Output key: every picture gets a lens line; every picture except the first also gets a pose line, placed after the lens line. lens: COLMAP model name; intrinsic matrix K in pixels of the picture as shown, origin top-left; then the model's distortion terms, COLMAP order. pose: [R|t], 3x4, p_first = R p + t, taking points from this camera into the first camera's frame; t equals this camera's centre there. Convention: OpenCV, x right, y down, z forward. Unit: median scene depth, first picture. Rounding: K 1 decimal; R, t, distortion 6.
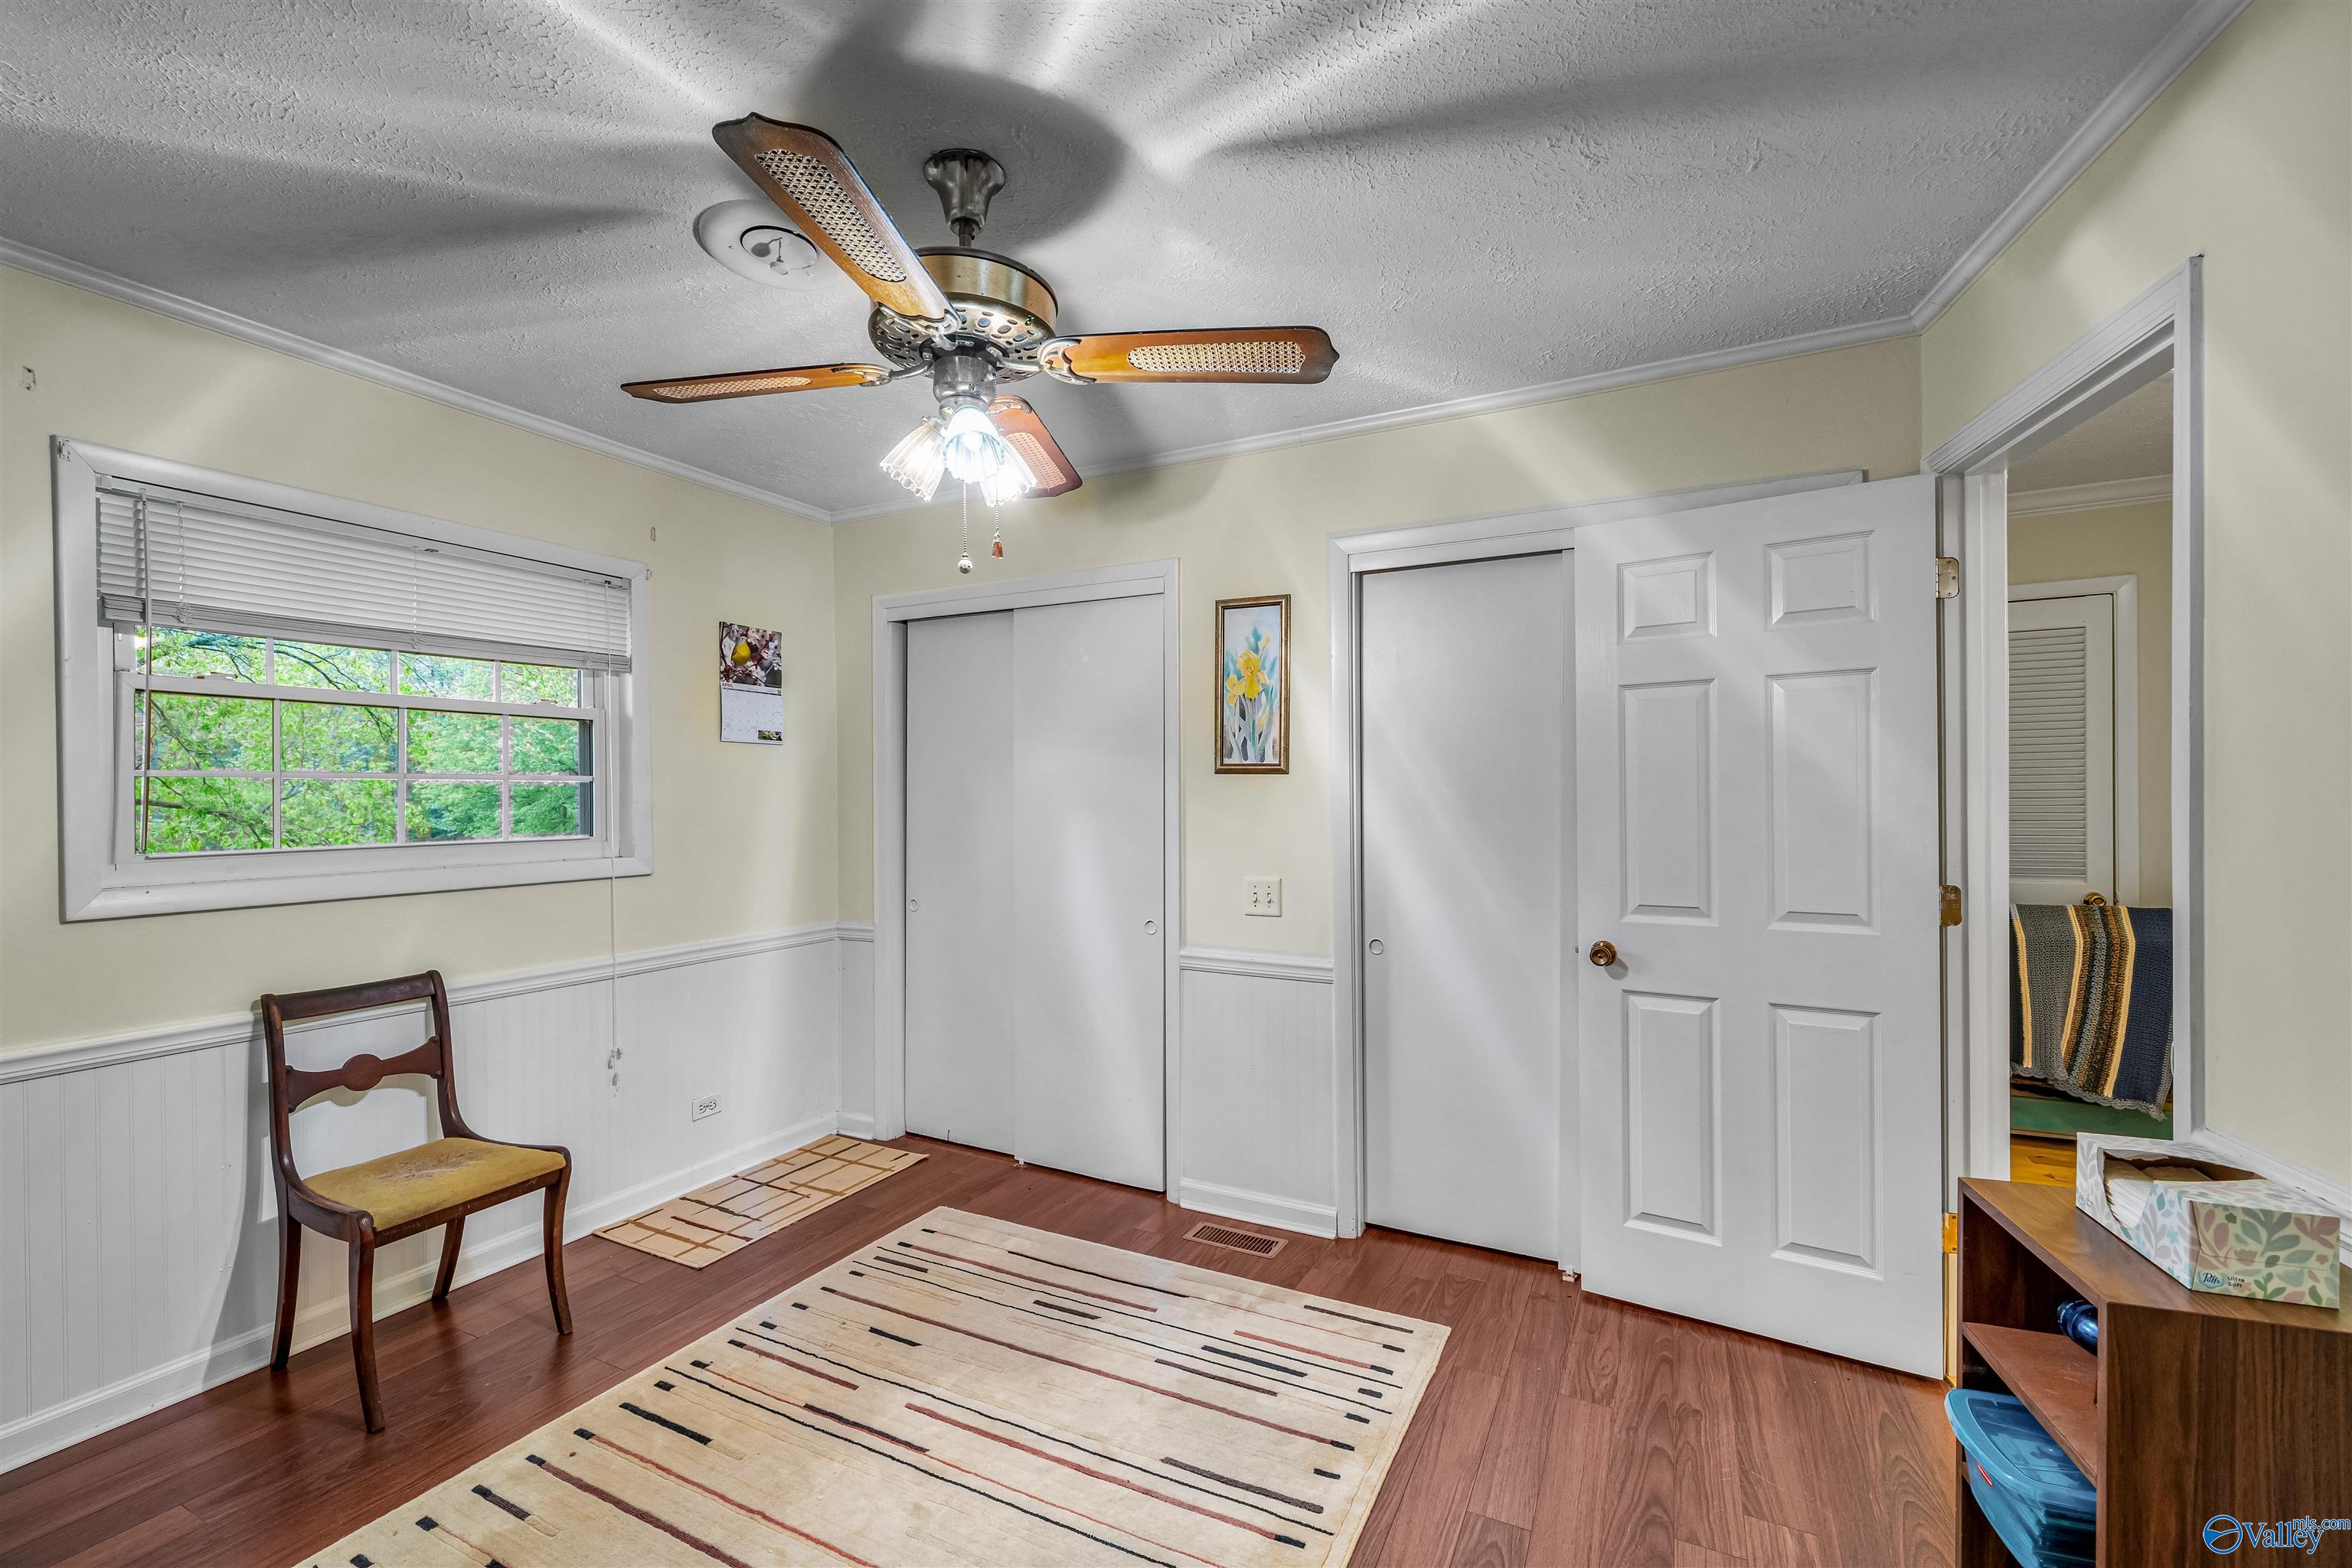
lens RADIAL K [[951.1, 0, 1170.1], [0, 951.1, 801.8], [0, 0, 1]] dist [-0.004012, -0.000268]
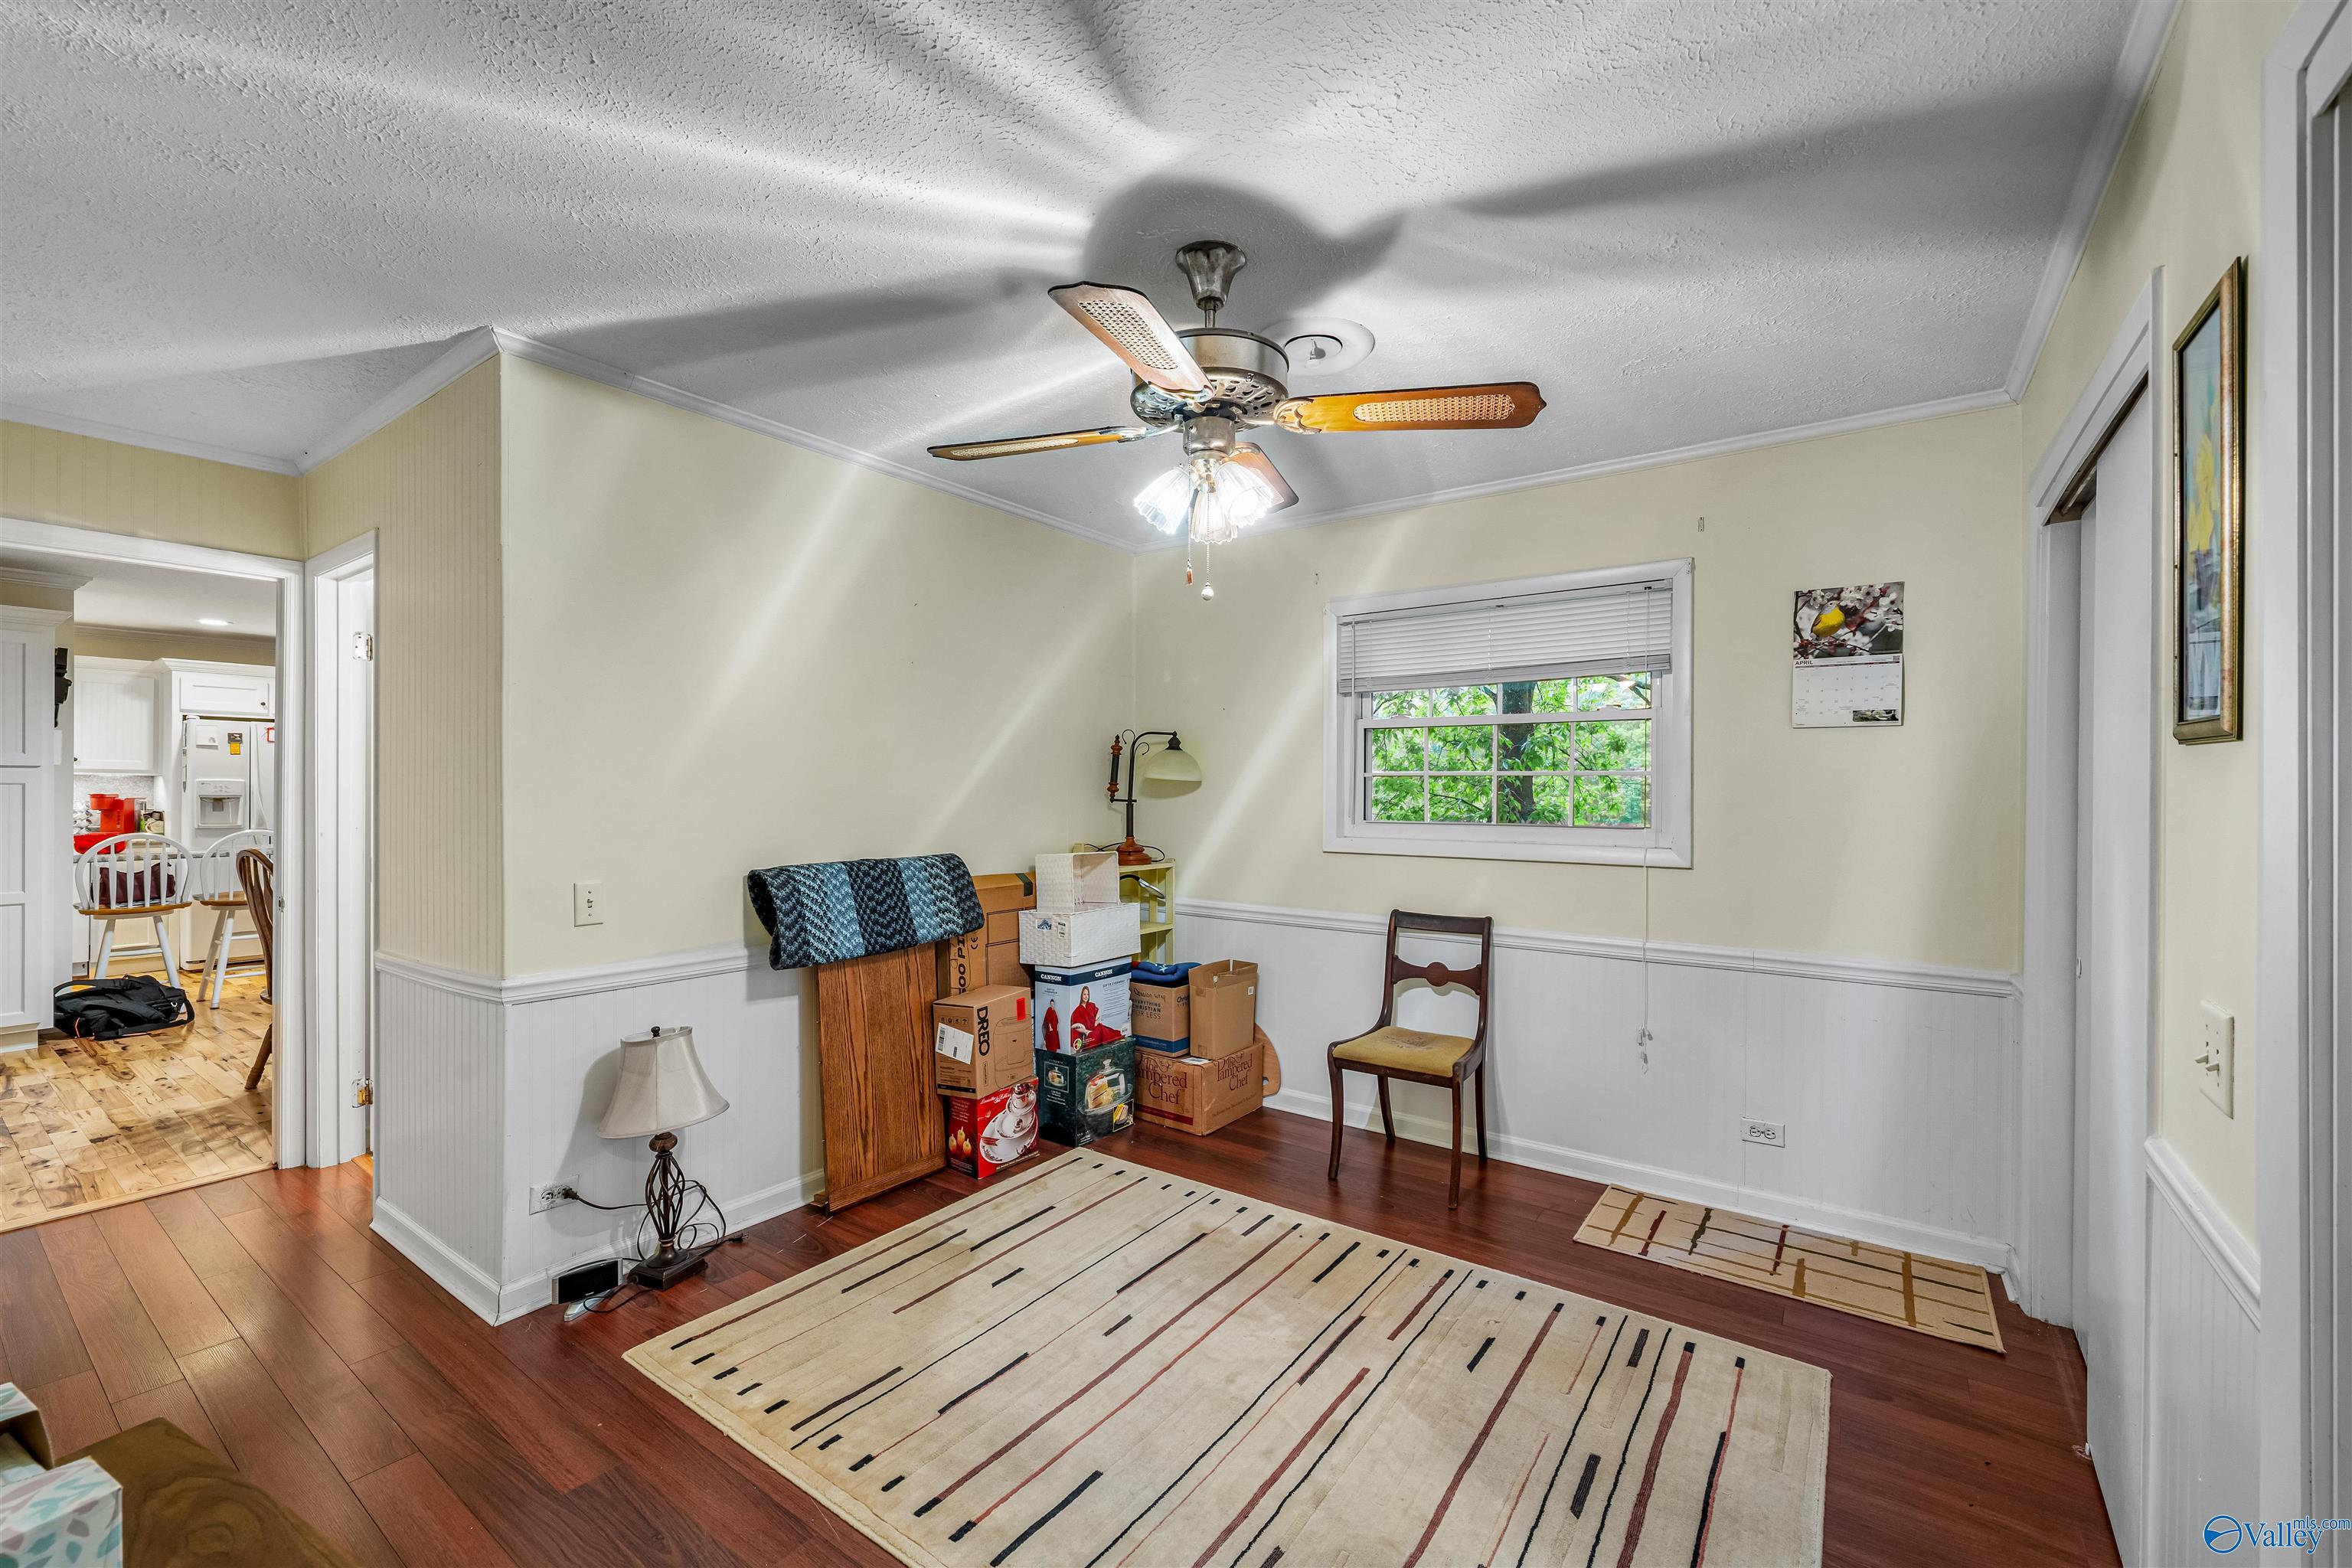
lens RADIAL K [[959.8, 0, 1186.2], [0, 959.8, 790.2], [0, 0, 1]] dist [-0.008402, -0.000312]
pose [[-0.131937, 0.007434, -0.991230, 0.509051], [-0.010238, 0.999908, 0.008861, -0.008918], [0.991205, 0.011318, -0.131849, 0.596956]]
